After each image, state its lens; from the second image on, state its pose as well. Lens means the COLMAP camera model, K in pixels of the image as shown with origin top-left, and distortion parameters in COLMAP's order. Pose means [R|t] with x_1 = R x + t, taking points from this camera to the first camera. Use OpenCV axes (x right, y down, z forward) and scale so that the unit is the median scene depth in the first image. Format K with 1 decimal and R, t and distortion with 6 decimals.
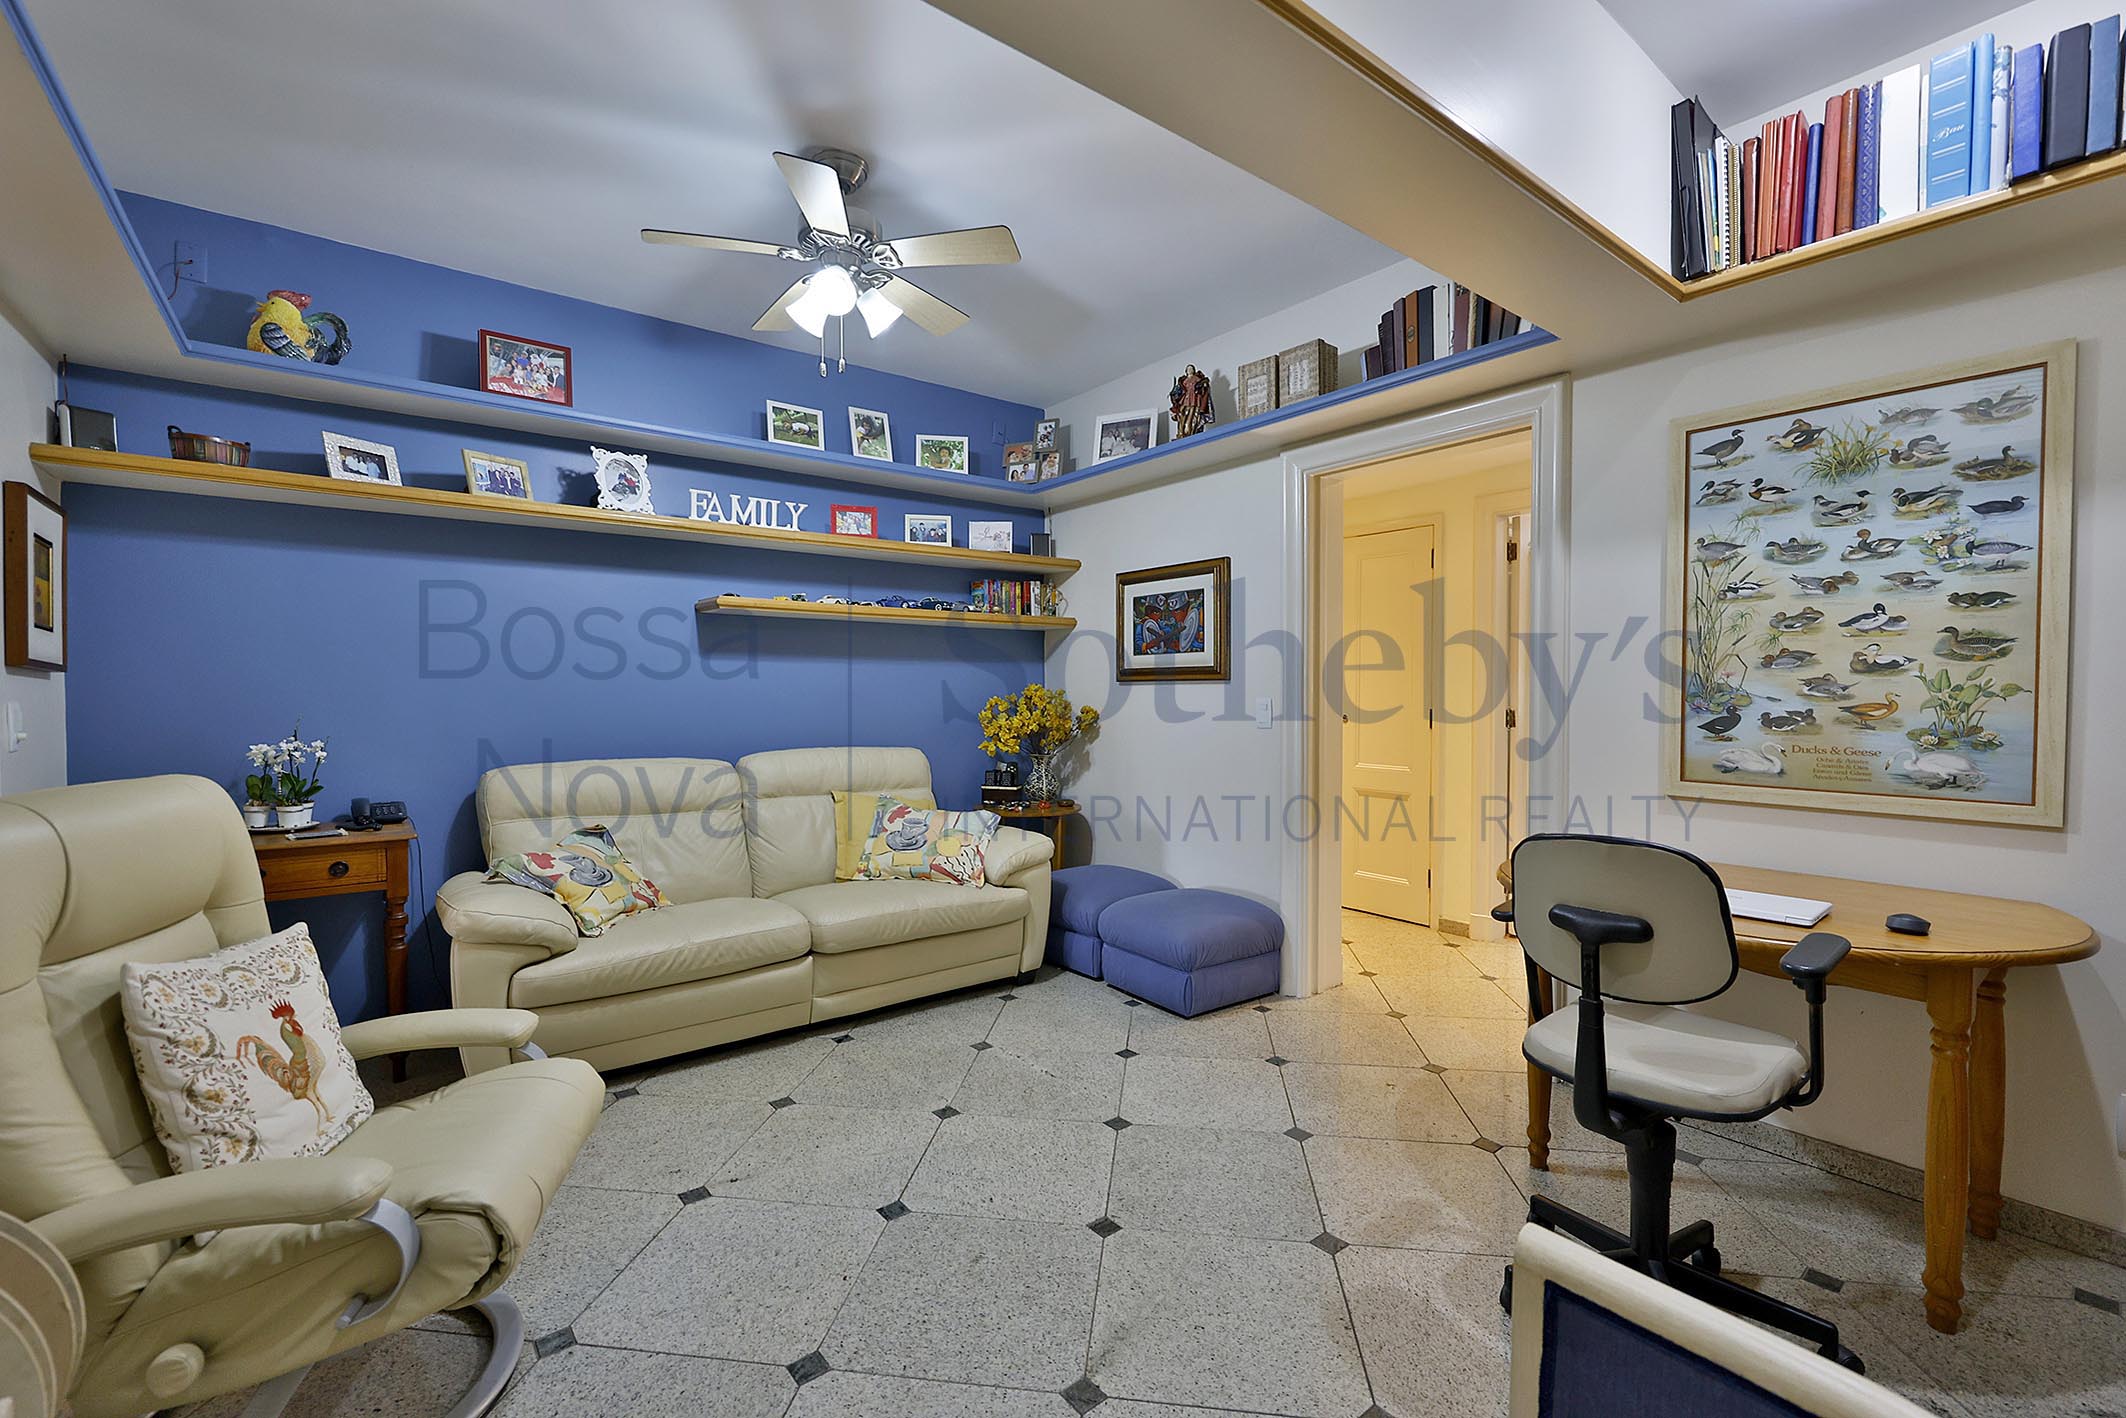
lens RADIAL K [[903.2, 0, 1054.0], [0, 903.2, 707.6], [0, 0, 1]] dist [-0.003320, -0.000890]
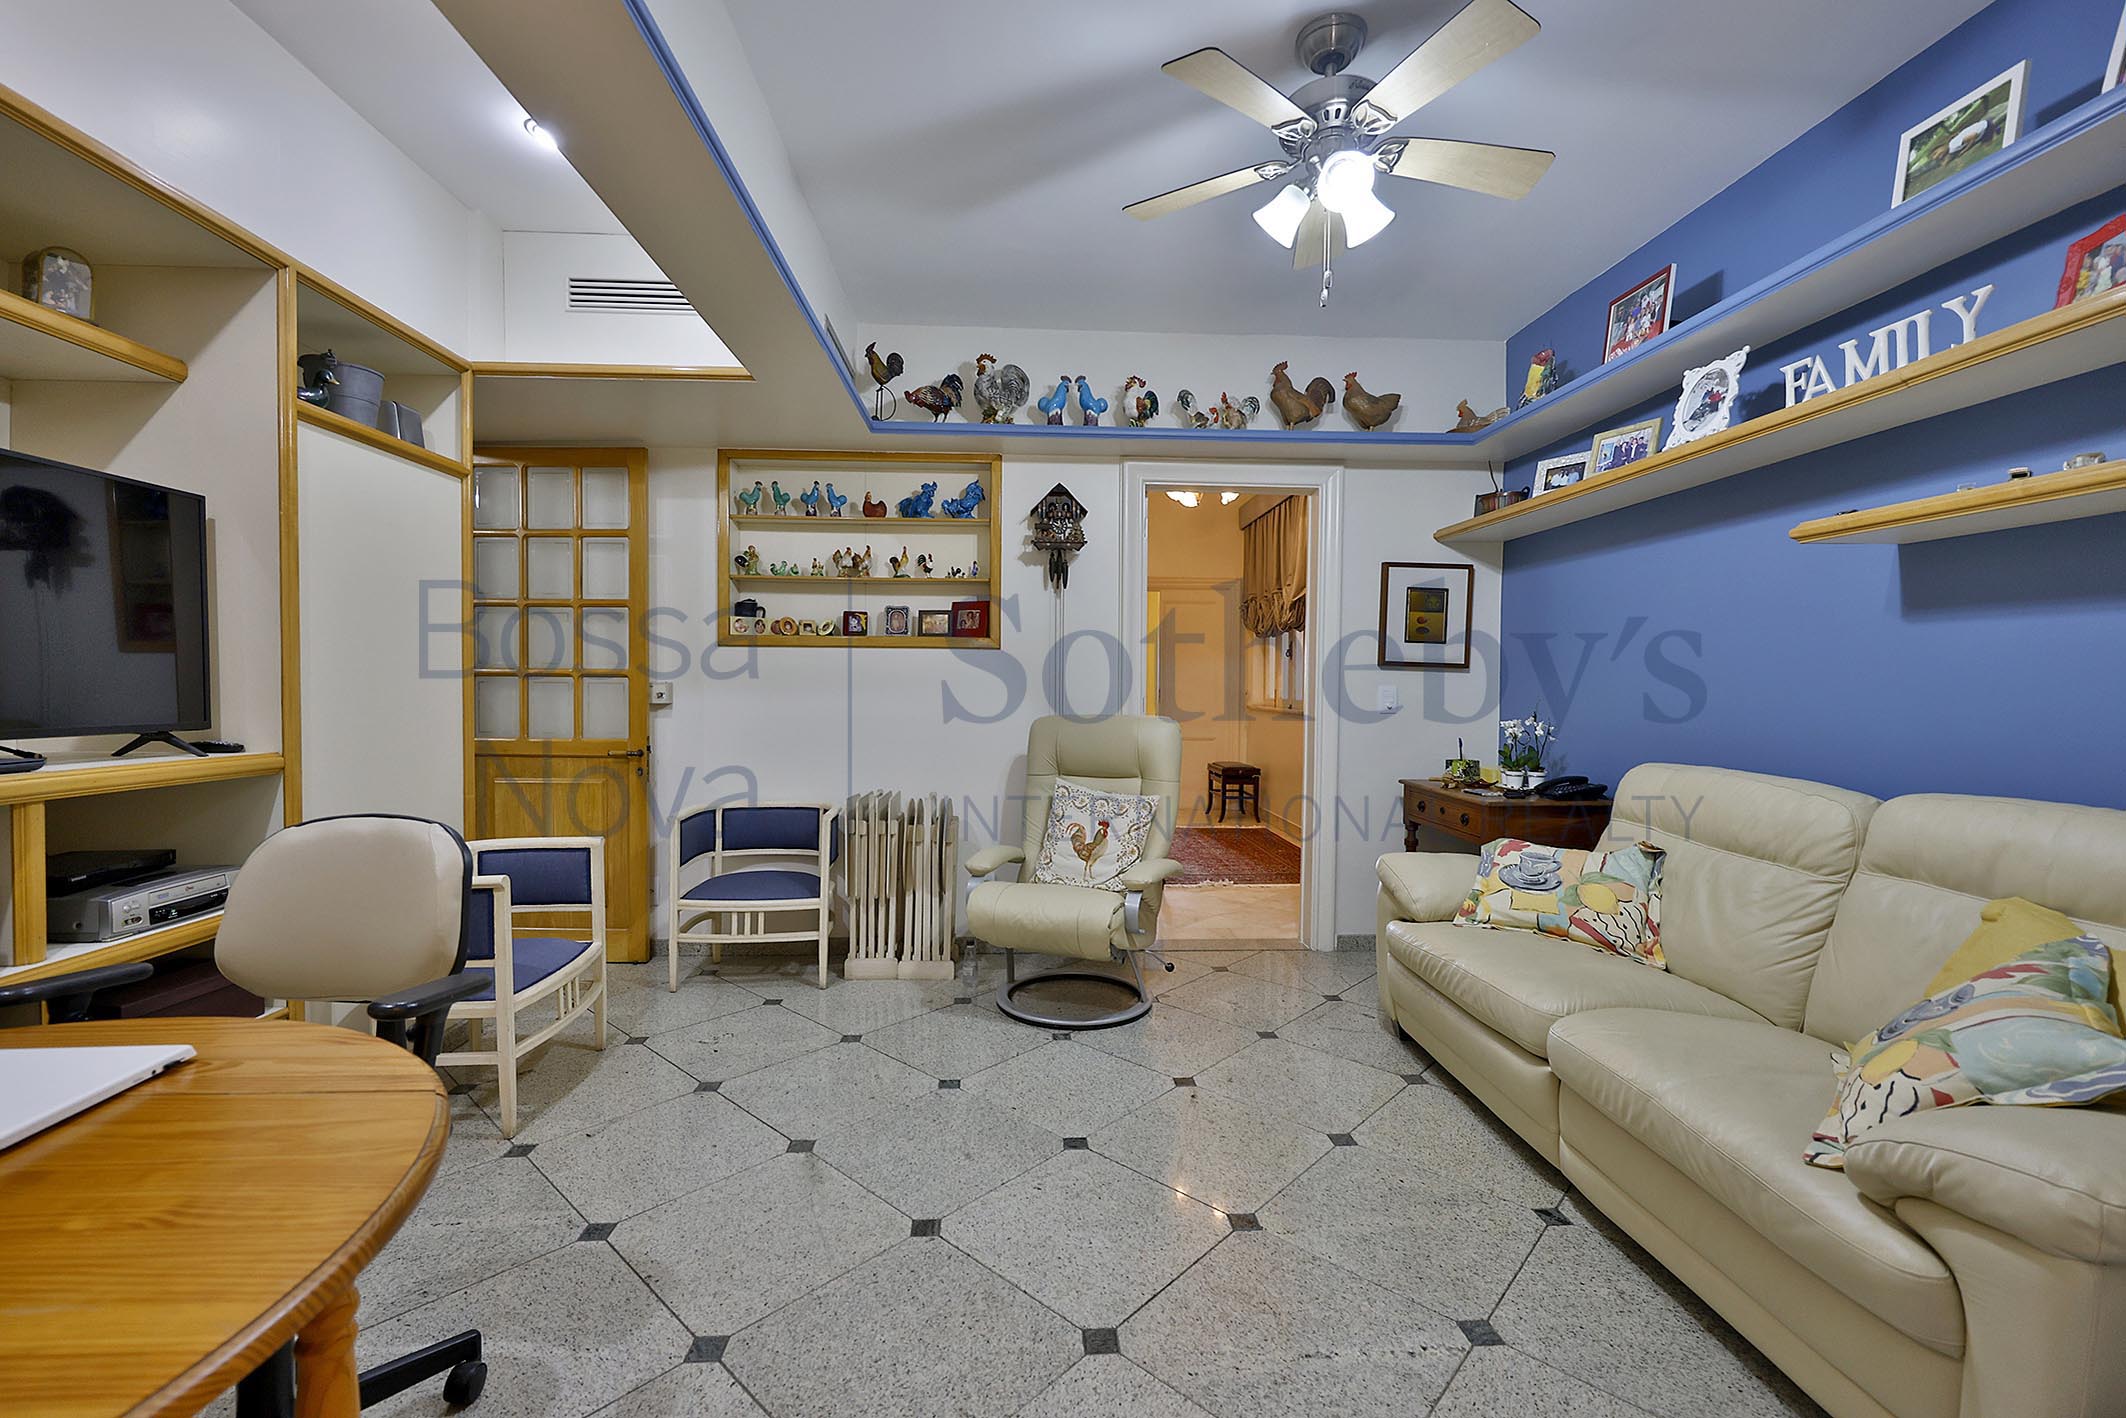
lens RADIAL K [[903.2, 0, 1058.0], [0, 903.2, 709.1], [0, 0, 1]] dist [-0.003320, -0.000890]
pose [[-0.576779, 0.018482, -0.816691, 0.427354], [-0.022543, 0.999003, 0.038529, -0.008912], [0.816589, 0.040633, -0.575787, 0.939567]]
